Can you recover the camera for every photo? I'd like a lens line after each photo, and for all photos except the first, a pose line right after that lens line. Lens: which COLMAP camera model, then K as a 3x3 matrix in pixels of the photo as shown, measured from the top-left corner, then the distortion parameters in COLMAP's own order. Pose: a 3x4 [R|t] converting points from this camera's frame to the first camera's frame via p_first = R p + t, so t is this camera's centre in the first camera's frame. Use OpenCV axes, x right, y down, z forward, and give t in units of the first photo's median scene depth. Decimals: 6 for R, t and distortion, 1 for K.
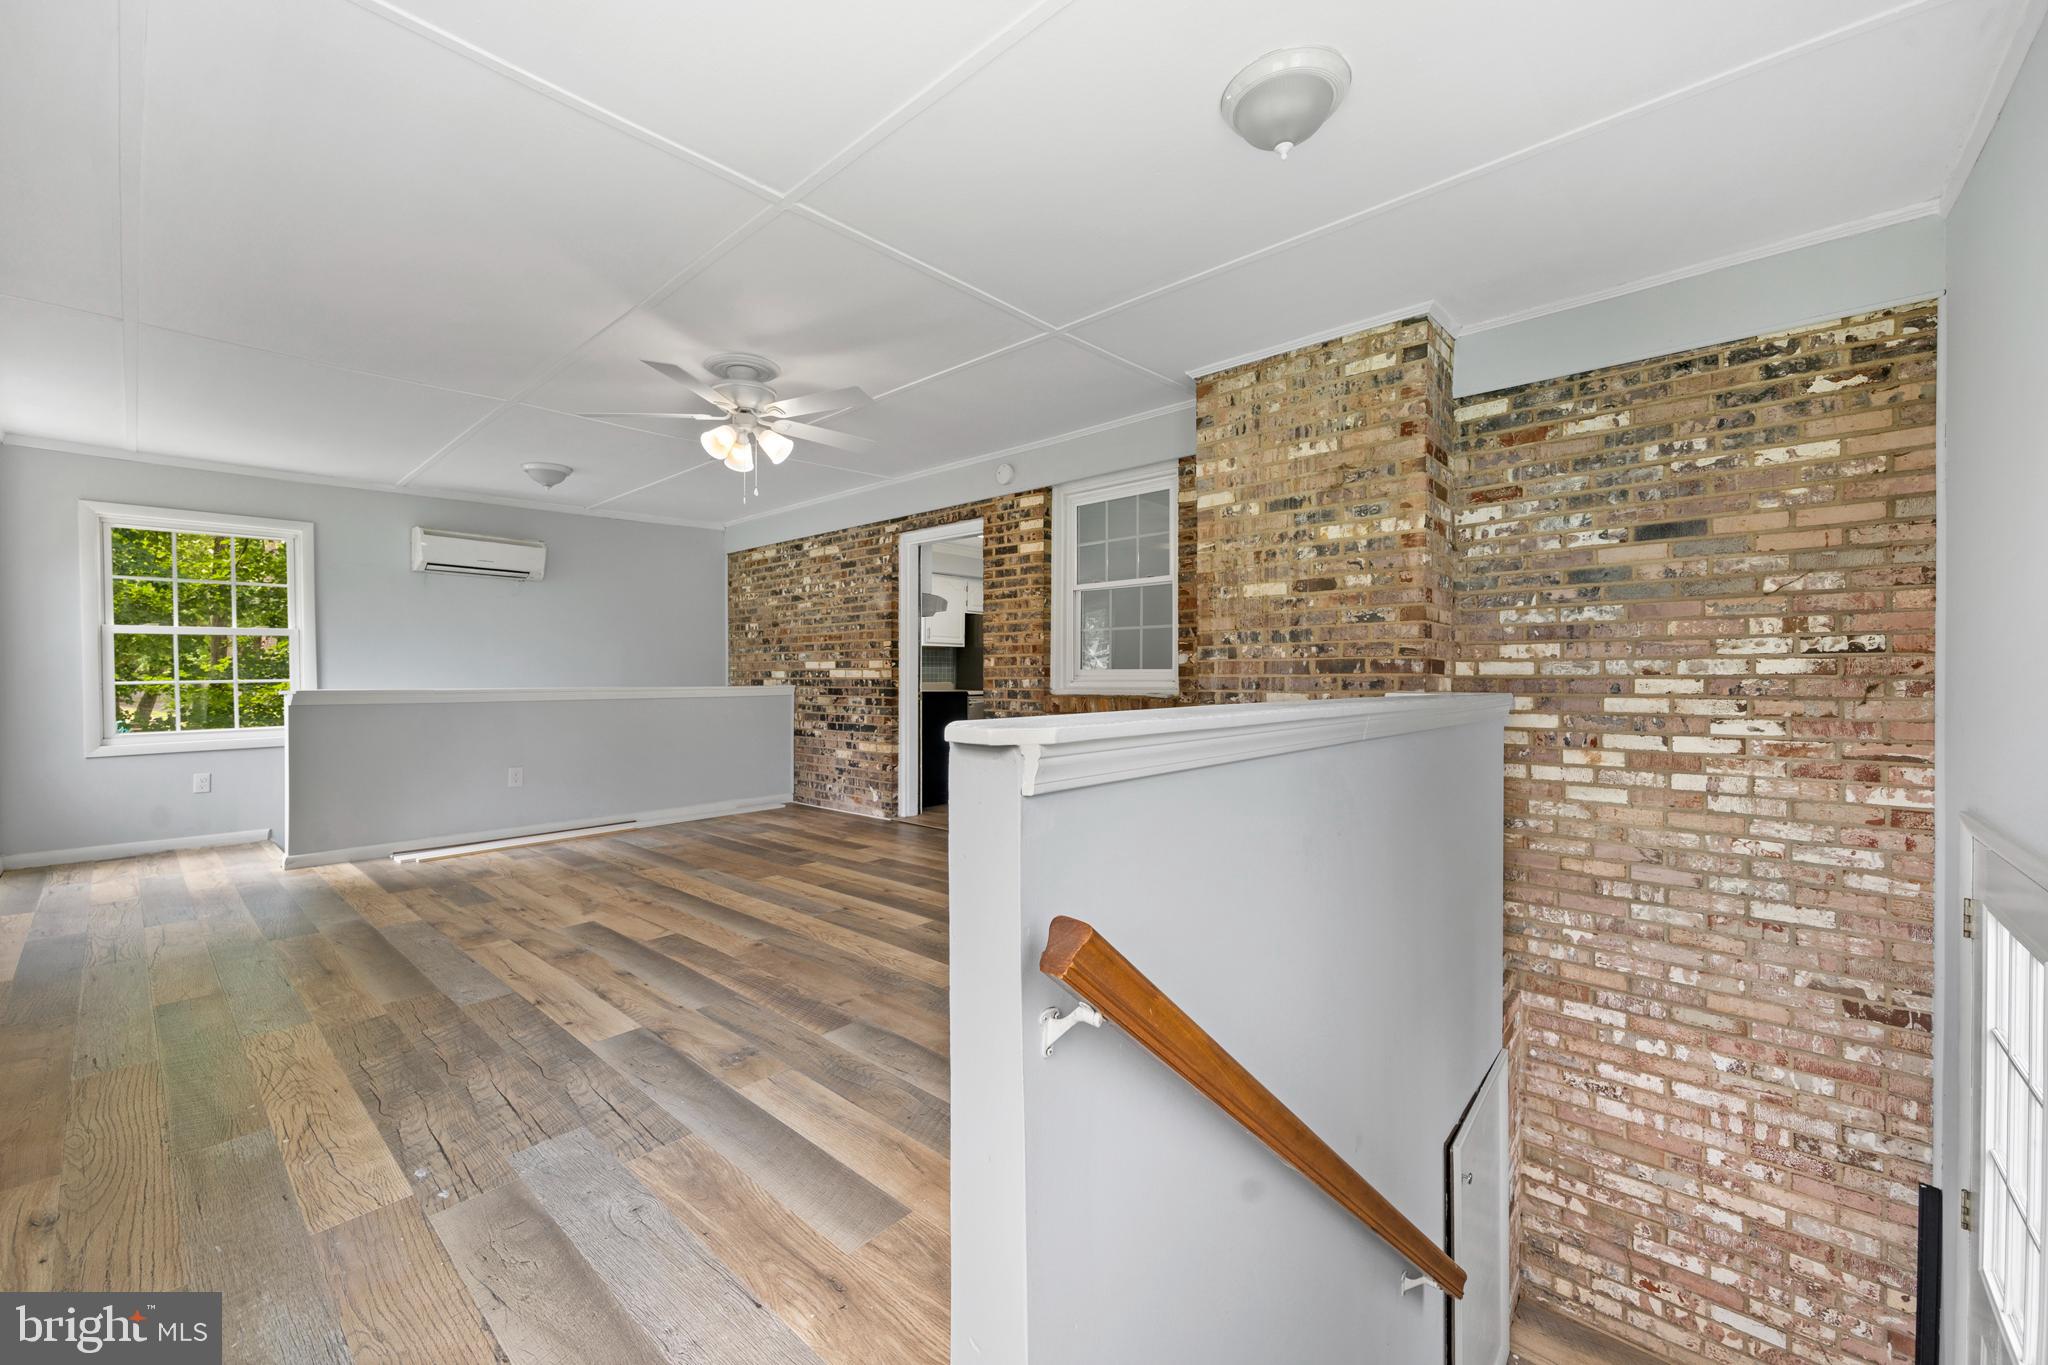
lens RADIAL K [[785.8, 0, 1024.5], [0, 785.8, 681.3], [0, 0, 1]] dist [0.007403, 0.000422]
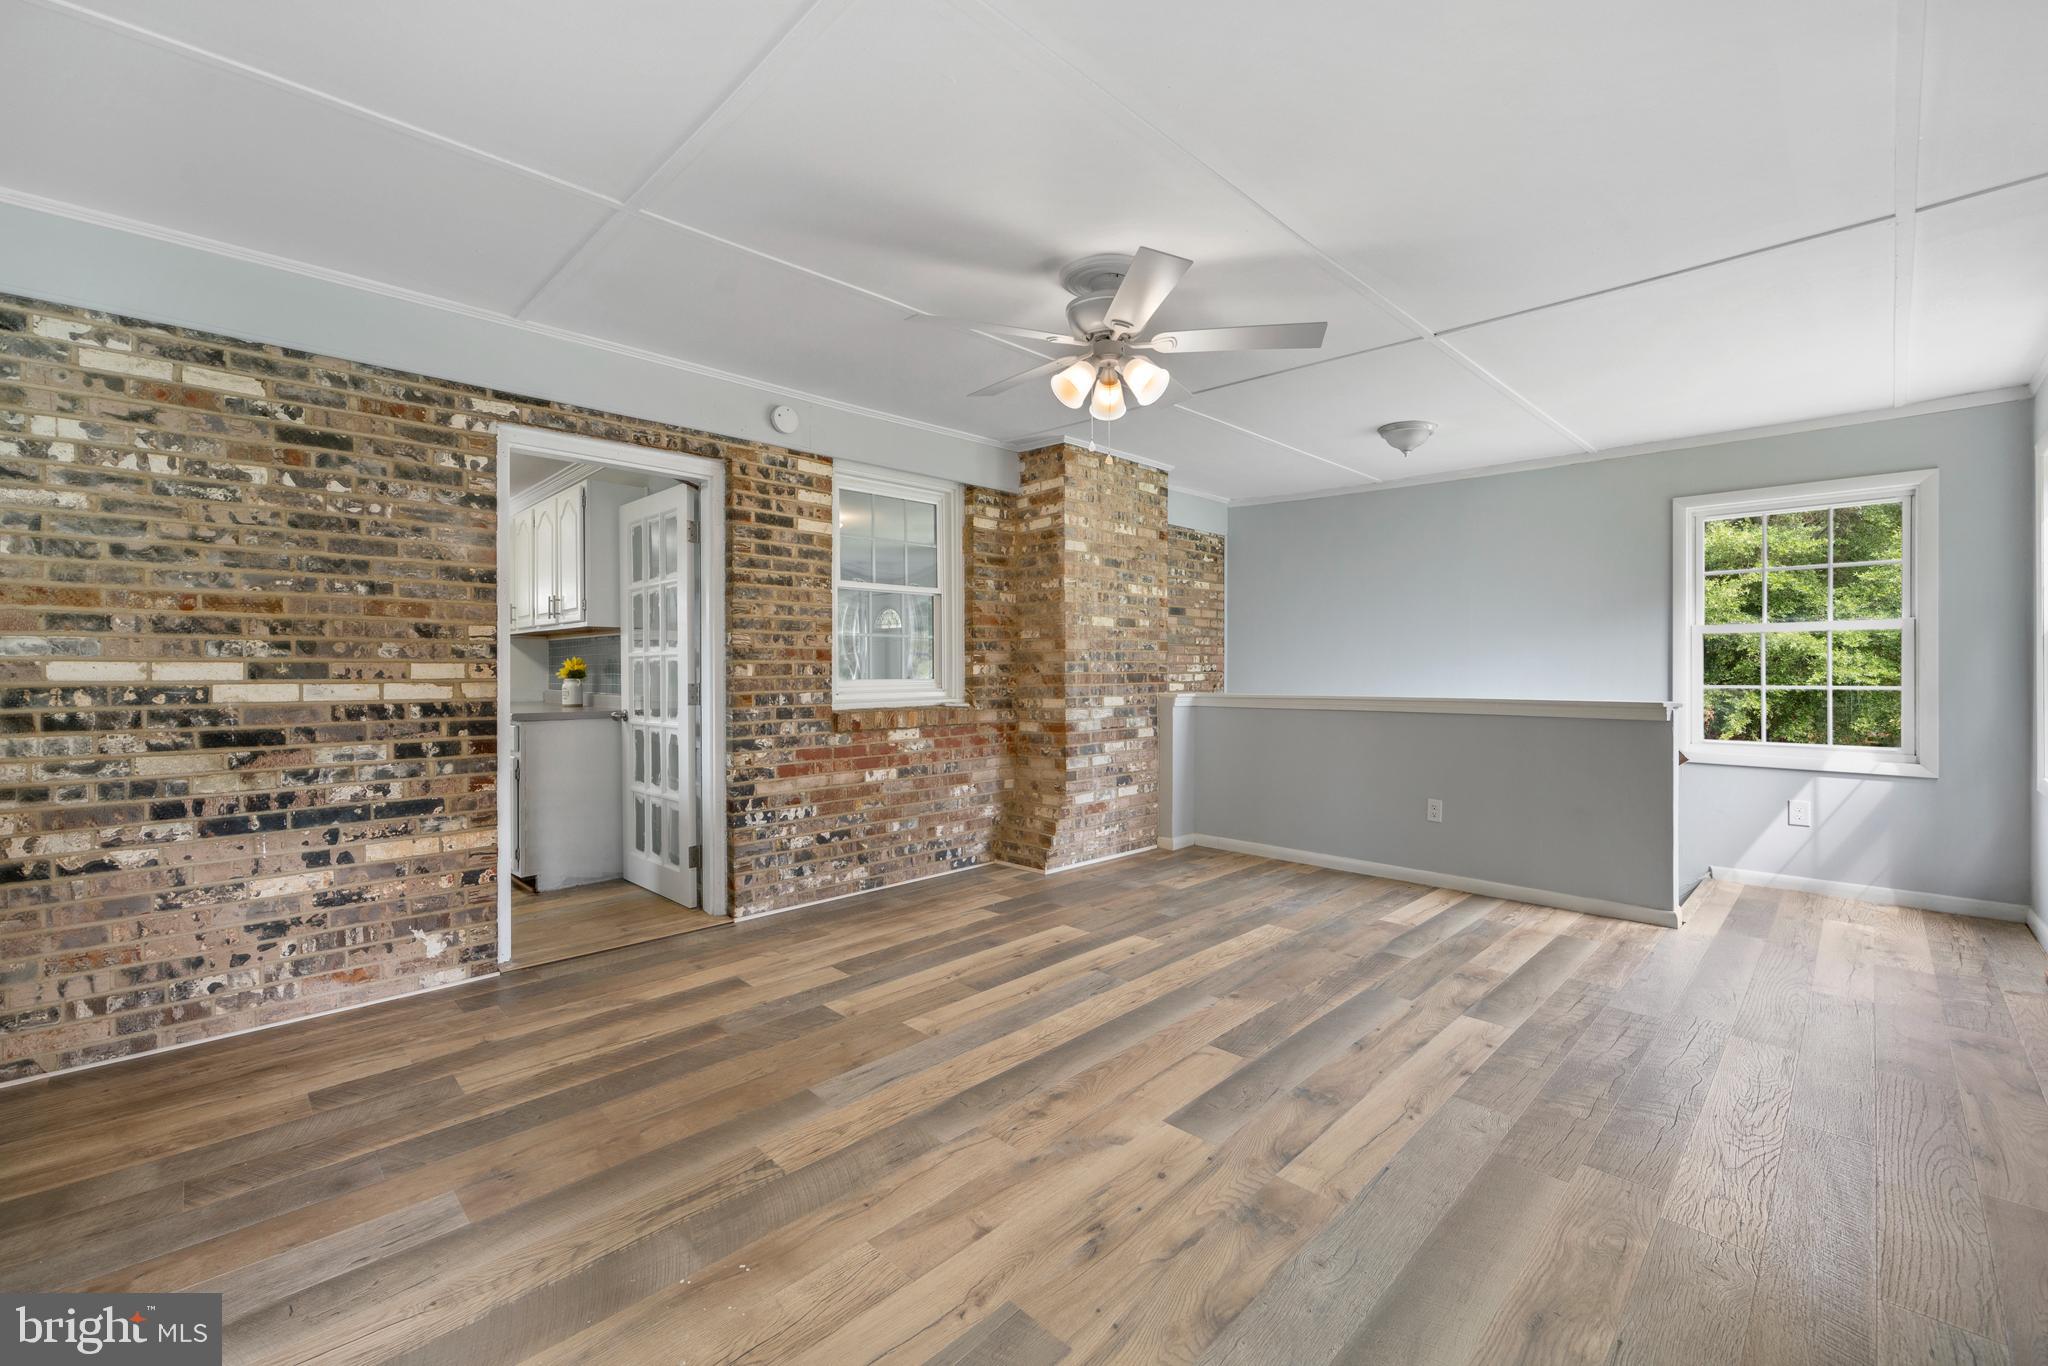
lens RADIAL K [[830.7, 0, 1019.6], [0, 830.7, 674.5], [0, 0, 1]] dist [0.004468, -0.000182]
pose [[0.080746, -0.004496, 0.996725, -1.036722], [0.009182, 0.999951, 0.003767, -0.028697], [-0.996692, 0.008848, 0.080783, 0.930812]]
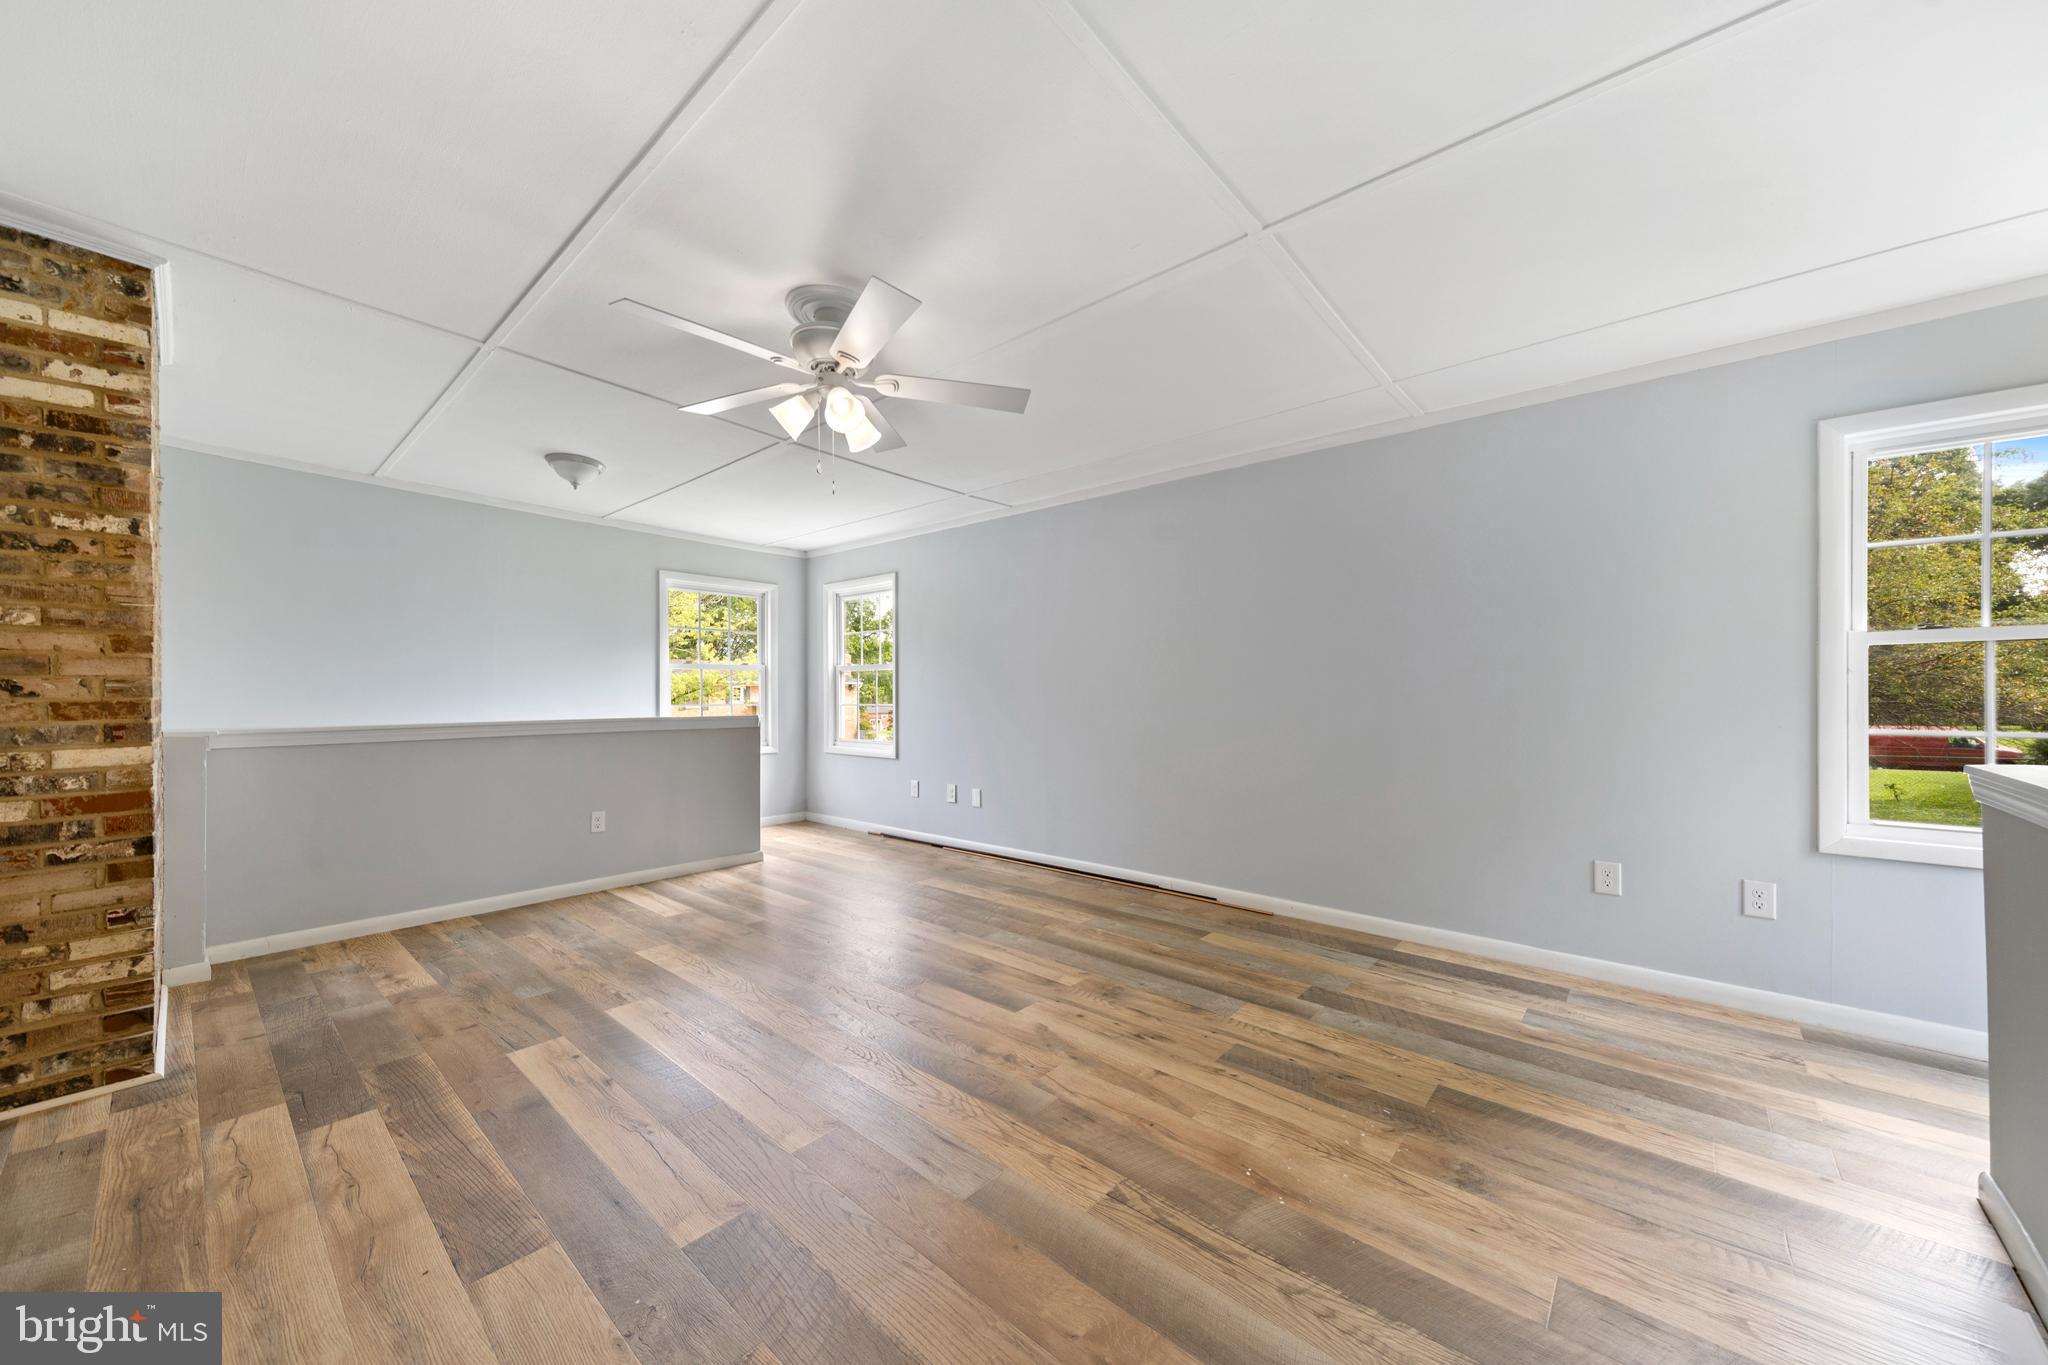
lens RADIAL K [[739.2, 0, 1019.3], [0, 739.2, 692.6], [0, 0, 1]] dist [0.014637, 0.000003]
pose [[-0.999959, 0.002601, 0.008719, -0.494271], [0.002649, 0.999981, 0.005520, -0.030749], [-0.008705, 0.005543, -0.999947, 1.567054]]
